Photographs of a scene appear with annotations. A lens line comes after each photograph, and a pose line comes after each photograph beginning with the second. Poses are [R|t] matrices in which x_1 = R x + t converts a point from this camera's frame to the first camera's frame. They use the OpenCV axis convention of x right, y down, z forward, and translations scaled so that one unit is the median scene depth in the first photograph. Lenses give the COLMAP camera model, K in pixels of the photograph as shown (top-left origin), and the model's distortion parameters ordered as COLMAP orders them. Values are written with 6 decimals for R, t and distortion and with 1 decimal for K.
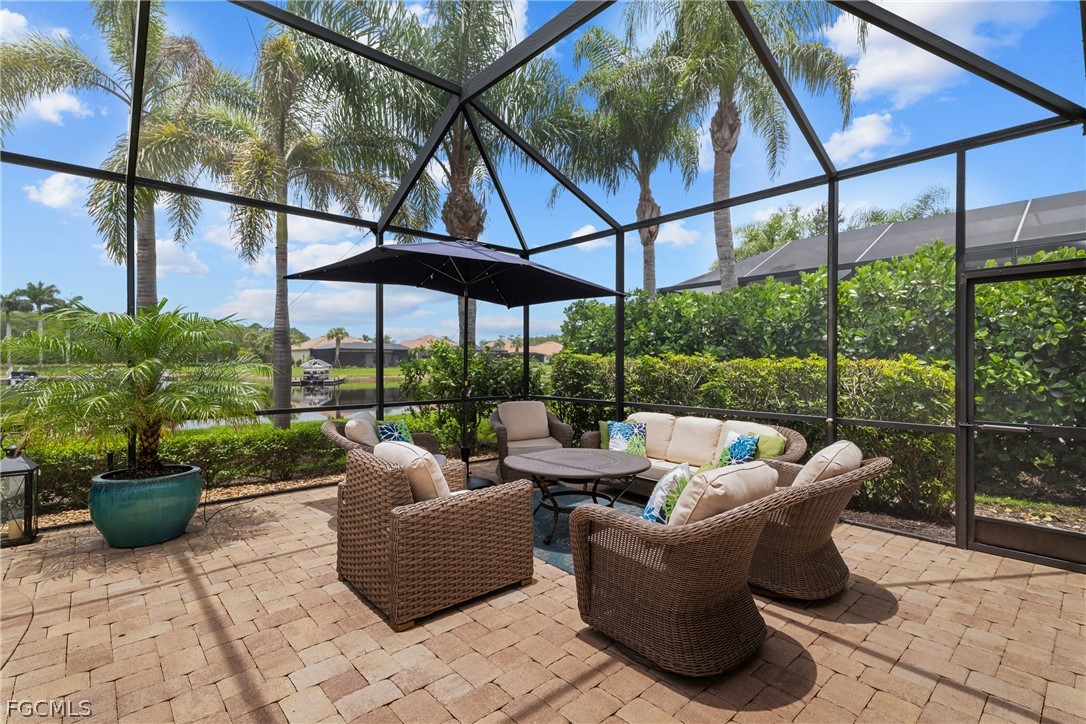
lens RADIAL K [[505.9, 0, 543.5], [0, 505.9, 361.1], [0, 0, 1]] dist [0.005586, -0.000042]
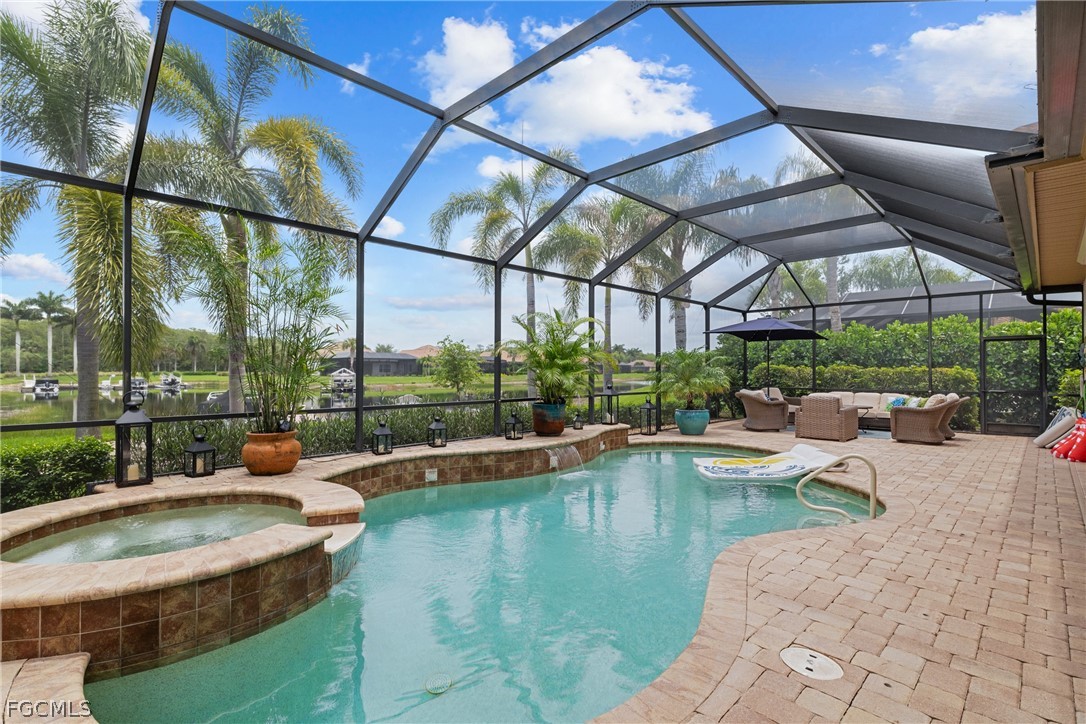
lens RADIAL K [[505.9, 0, 542.9], [0, 505.9, 365.5], [0, 0, 1]] dist [0.005586, -0.000042]
pose [[0.998502, 0.002125, 0.054673, -0.854864], [-0.001605, 0.999953, -0.009543, 0.006621], [-0.054691, 0.009441, 0.998459, -0.816337]]
